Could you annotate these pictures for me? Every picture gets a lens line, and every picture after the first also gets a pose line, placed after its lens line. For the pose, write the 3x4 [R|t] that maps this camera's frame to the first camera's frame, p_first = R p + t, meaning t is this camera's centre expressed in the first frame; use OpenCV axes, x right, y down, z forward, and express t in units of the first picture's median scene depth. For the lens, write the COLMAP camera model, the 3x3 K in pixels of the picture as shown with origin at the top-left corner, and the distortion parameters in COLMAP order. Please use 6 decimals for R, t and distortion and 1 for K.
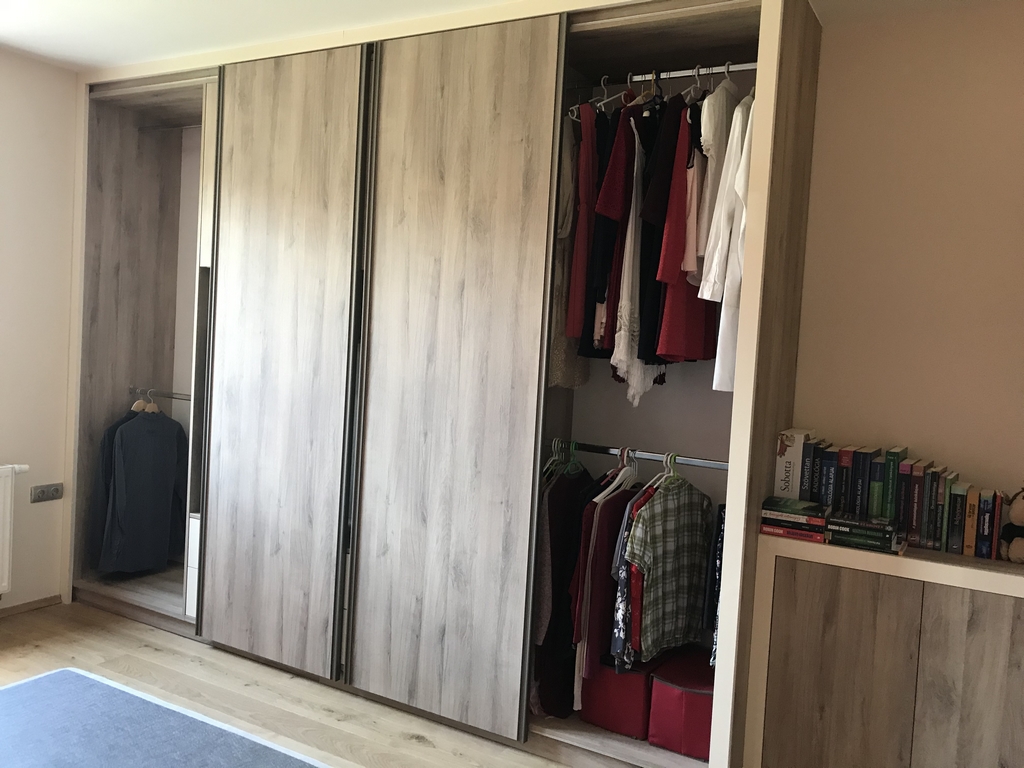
lens RADIAL K [[878.6, 0, 512.0], [0, 878.6, 384.0], [0, 0, 1]] dist [0.086641, -0.011306]
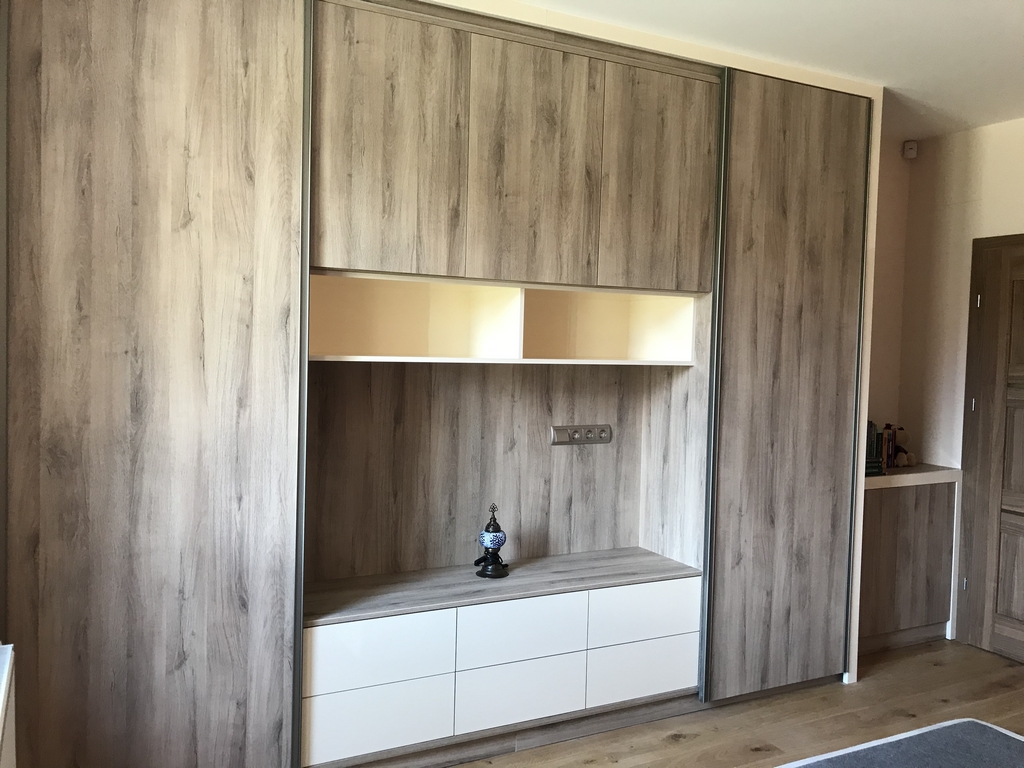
lens RADIAL K [[857.0, 0, 512.0], [0, 857.0, 384.0], [0, 0, 1]] dist [0.051962, 0.000116]
pose [[0.513743, -0.086282, 0.853594, -1.169698], [0.050425, 0.996247, 0.070352, -0.109324], [-0.856461, 0.006899, 0.516166, 0.715523]]
